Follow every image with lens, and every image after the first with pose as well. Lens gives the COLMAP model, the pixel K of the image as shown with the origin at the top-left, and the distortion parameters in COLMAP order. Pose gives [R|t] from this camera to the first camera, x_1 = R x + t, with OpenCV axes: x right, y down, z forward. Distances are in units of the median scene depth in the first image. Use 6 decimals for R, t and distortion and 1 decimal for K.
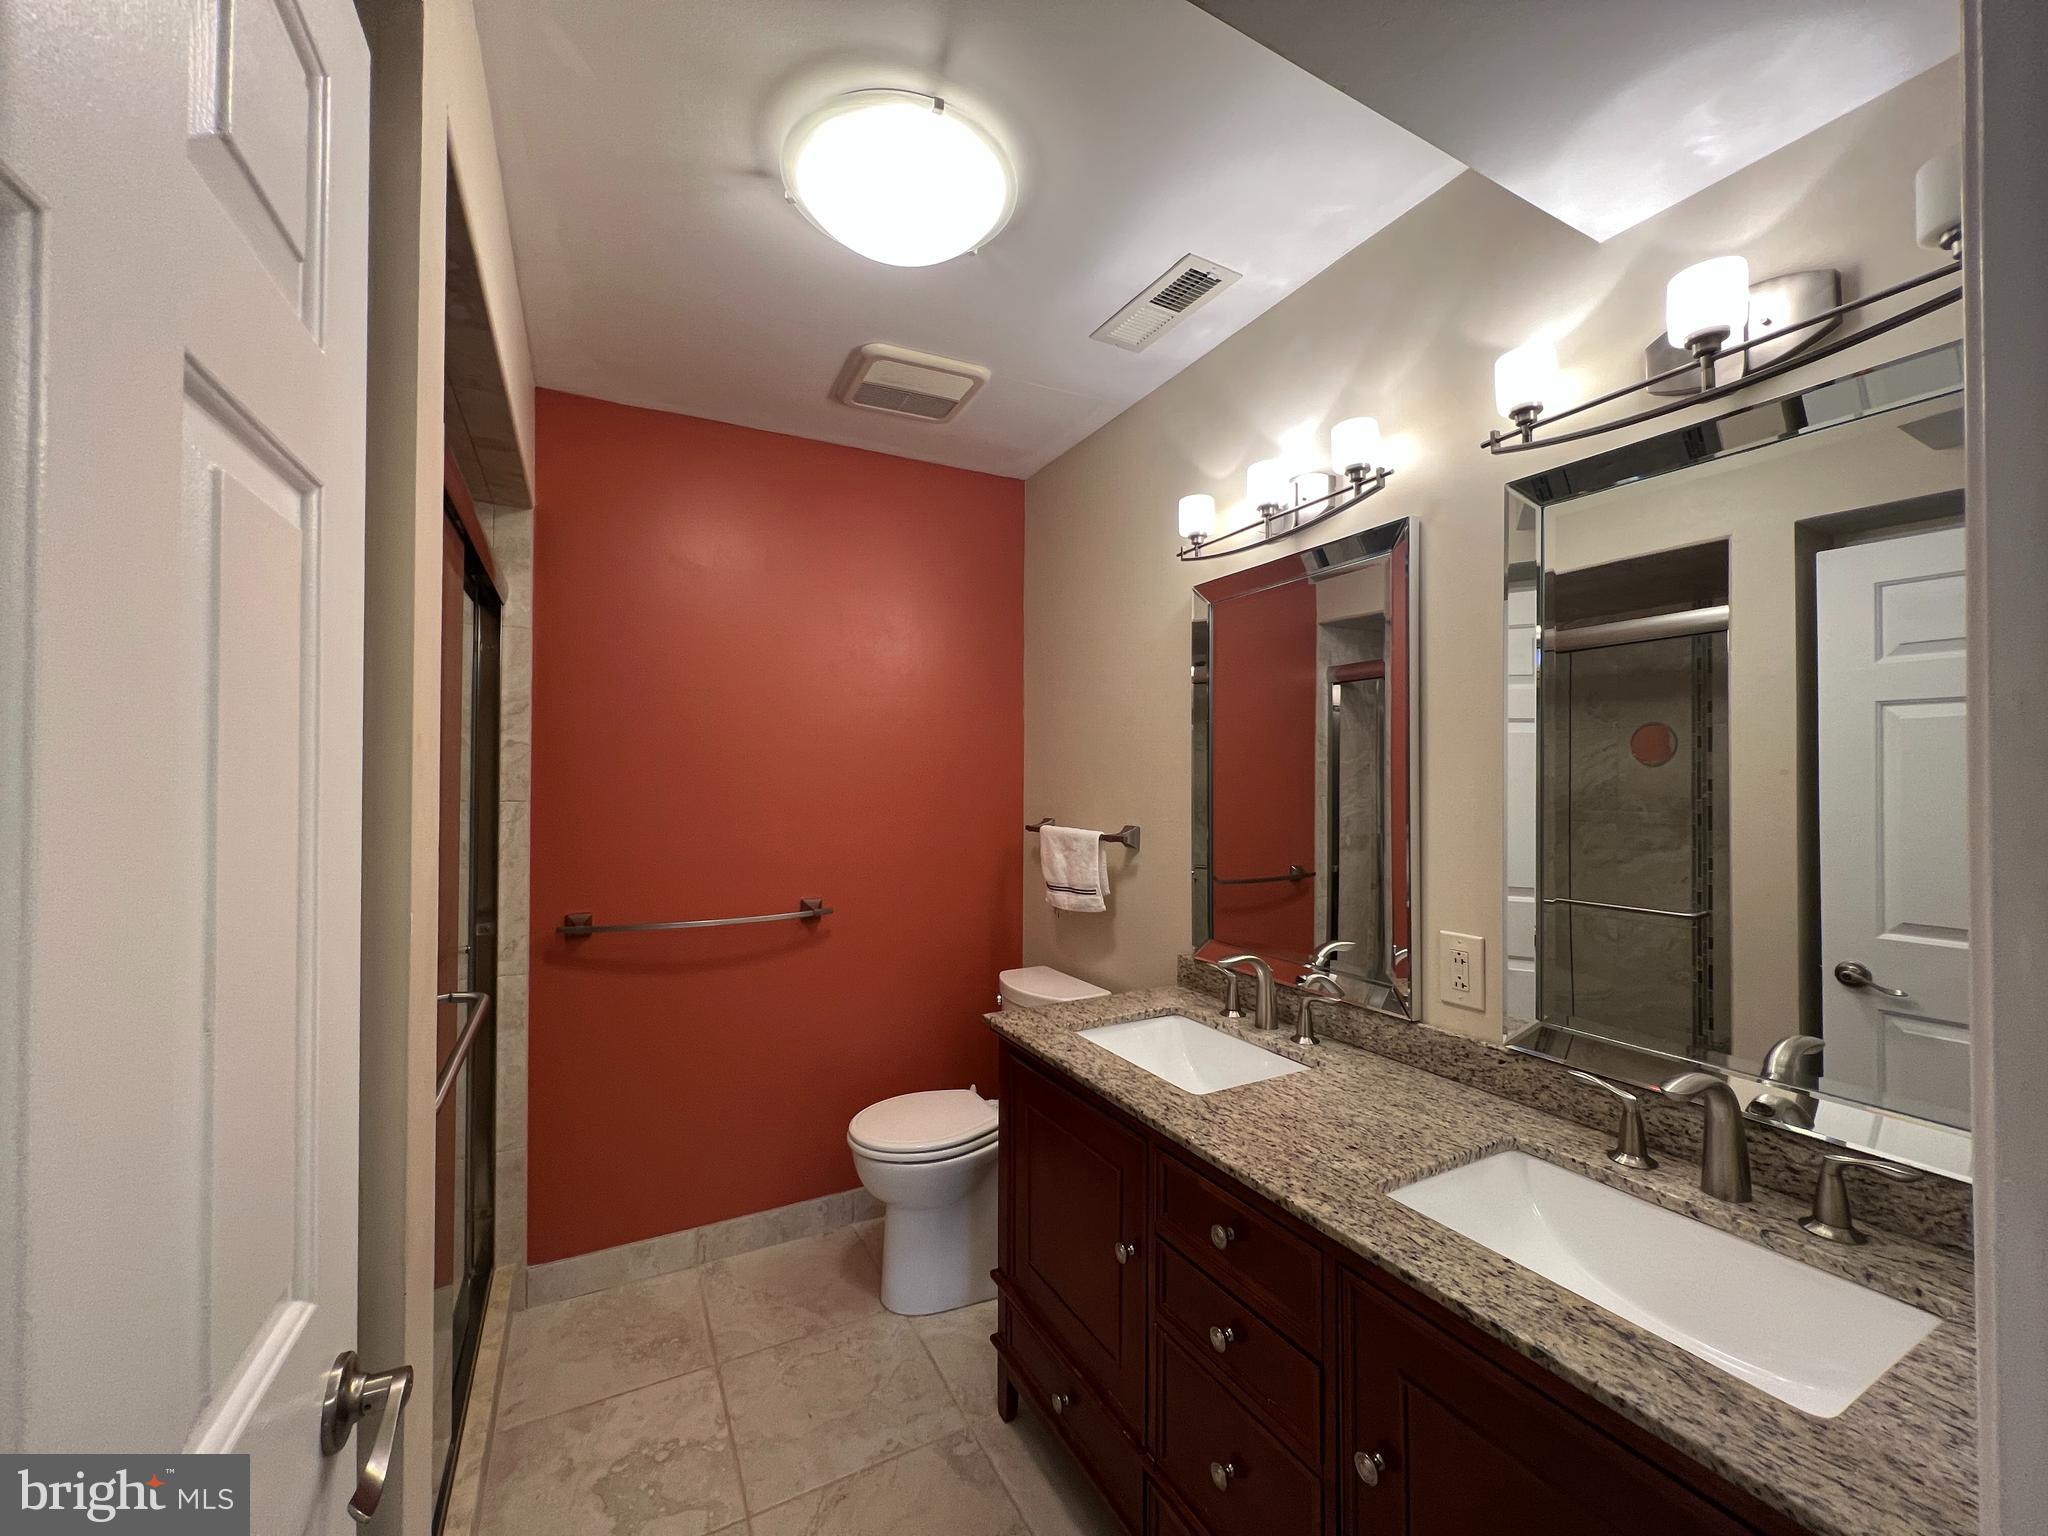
lens RADIAL K [[817.2, 0, 1023.0], [0, 817.2, 767.0], [0, 0, 1]] dist [-0.007627, 0.000194]
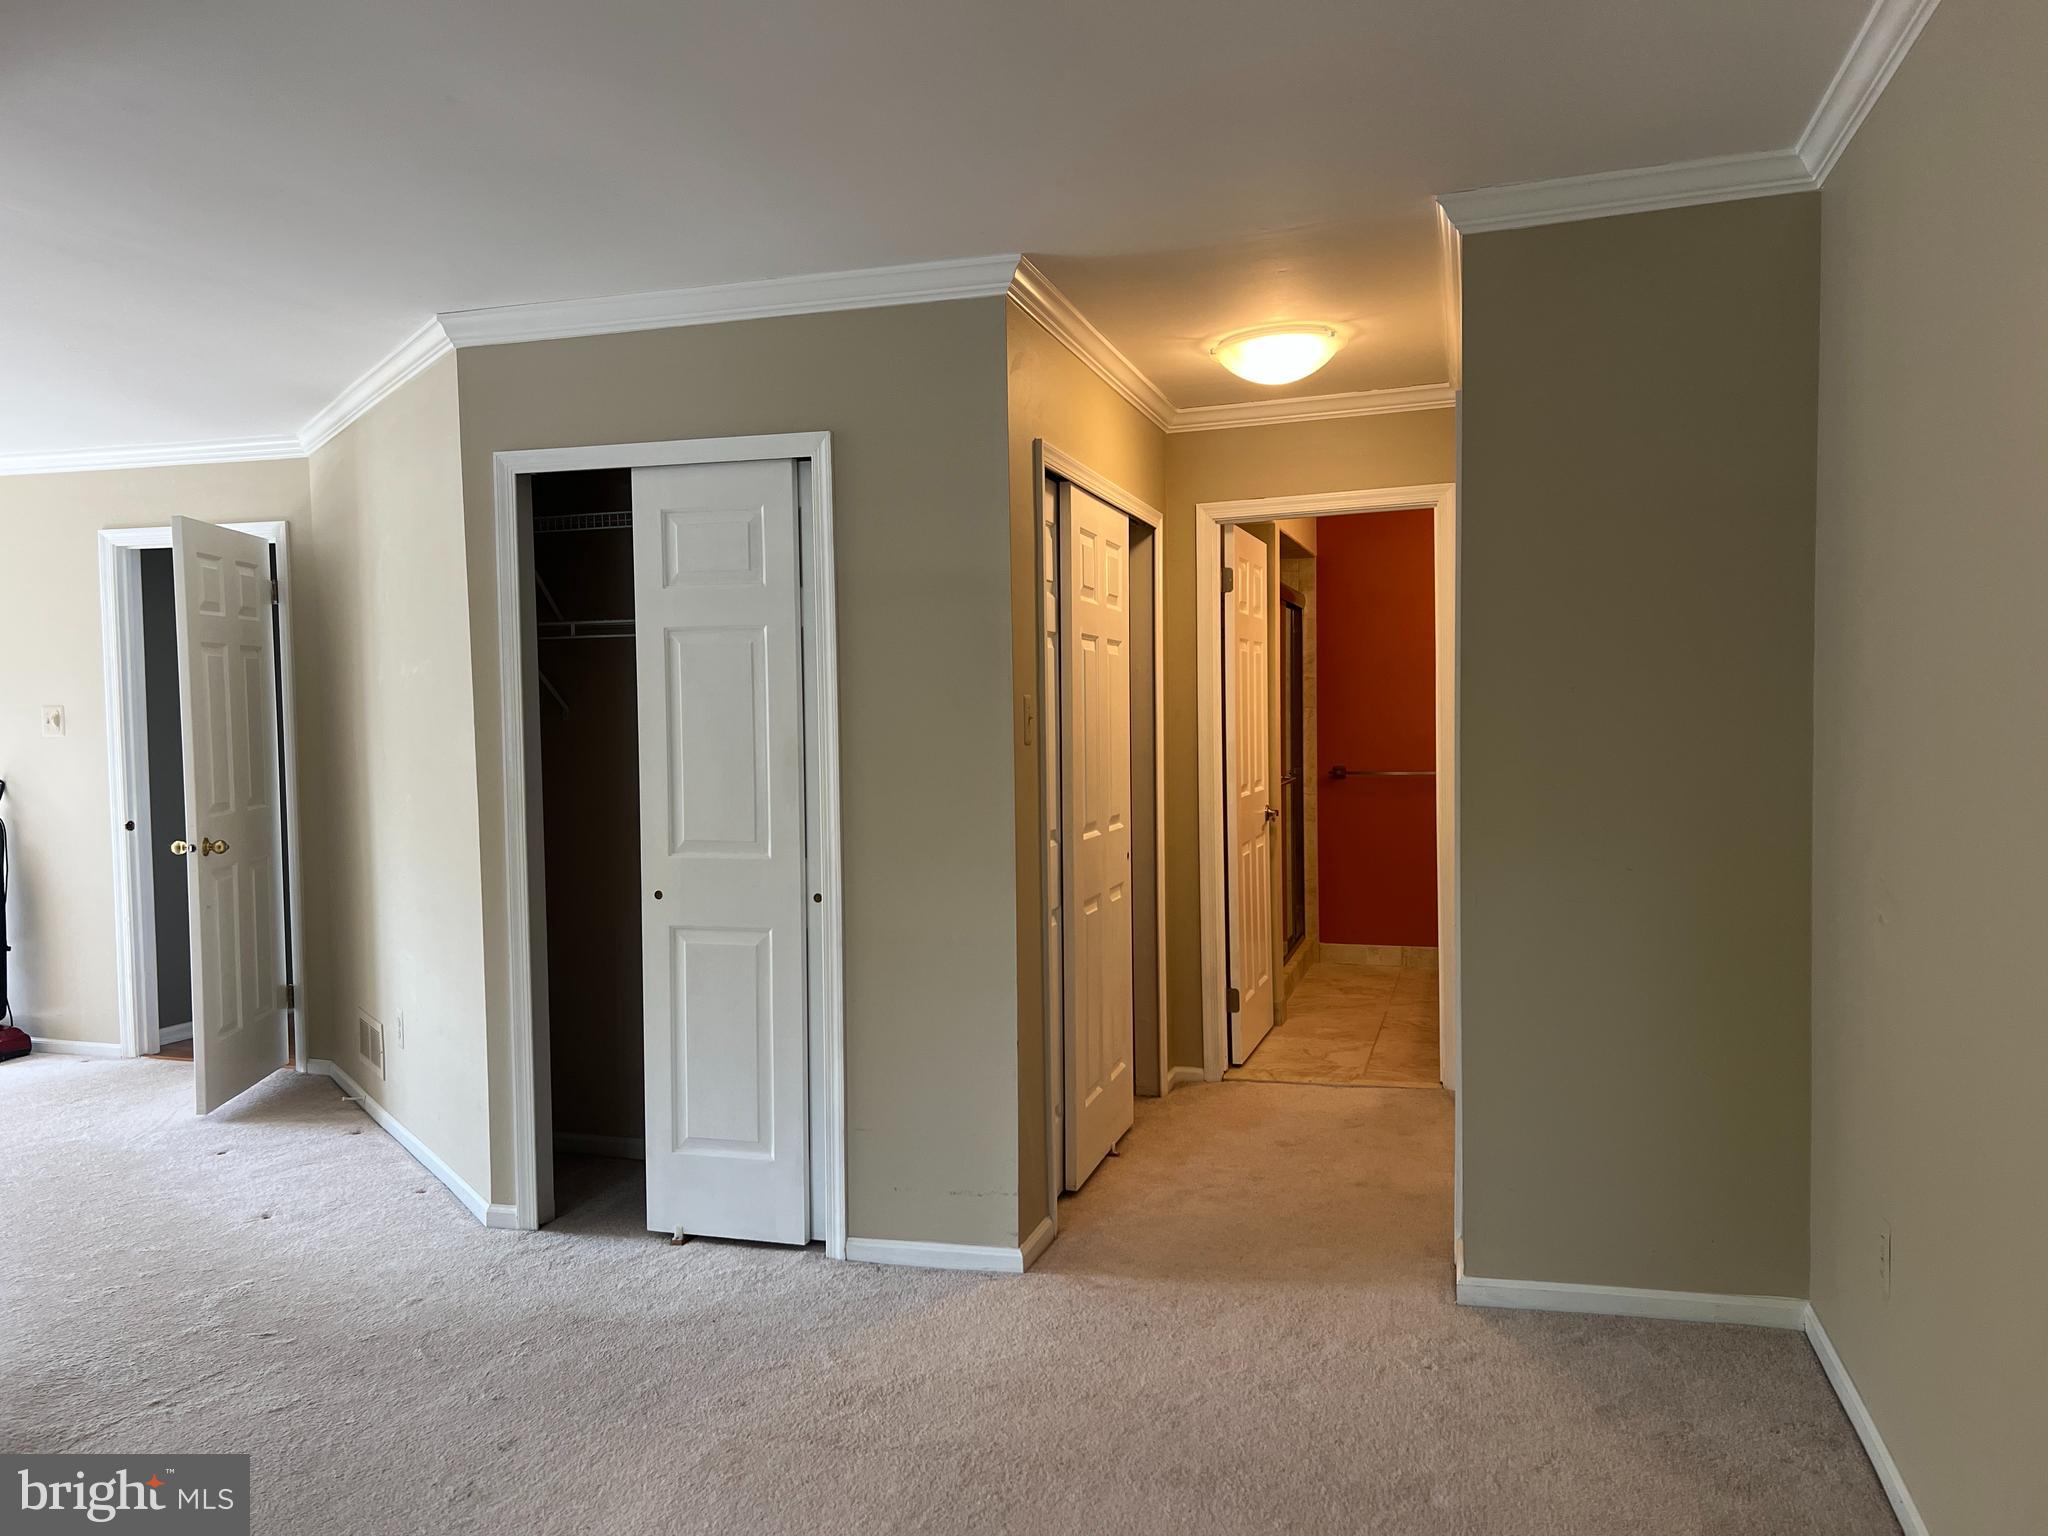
lens RADIAL K [[1546.3, 0, 1022.8], [0, 1546.3, 768.9], [0, 0, 1]] dist [0.030113, -0.024352]
pose [[0.735238, 0.012264, -0.677698, 1.418867], [0.025817, 0.998604, 0.046080, 0.000310], [0.677317, -0.051376, 0.733895, -2.247833]]
